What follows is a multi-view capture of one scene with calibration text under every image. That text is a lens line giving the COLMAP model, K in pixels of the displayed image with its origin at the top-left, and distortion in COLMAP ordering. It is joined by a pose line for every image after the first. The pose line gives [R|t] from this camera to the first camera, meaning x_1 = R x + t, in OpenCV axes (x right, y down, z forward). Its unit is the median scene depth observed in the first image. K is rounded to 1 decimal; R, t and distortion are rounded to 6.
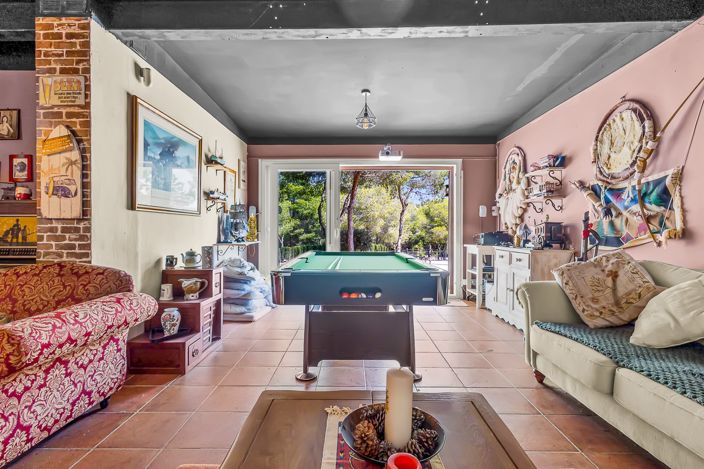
lens RADIAL K [[351.0, 0, 351.5], [0, 351.0, 225.5], [0, 0, 1]] dist [-0.002288, -0.000195]
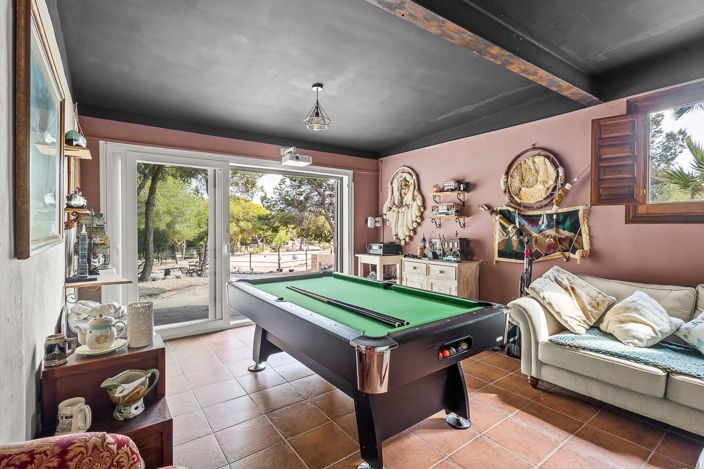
lens RADIAL K [[331.8, 0, 351.7], [0, 331.8, 223.9], [0, 0, 1]] dist [-0.000529, -0.000262]
pose [[0.797939, -0.000381, 0.602738, -0.412248], [-0.006817, 0.999930, 0.009657, -0.066974], [-0.602699, -0.011815, 0.797881, 0.347921]]
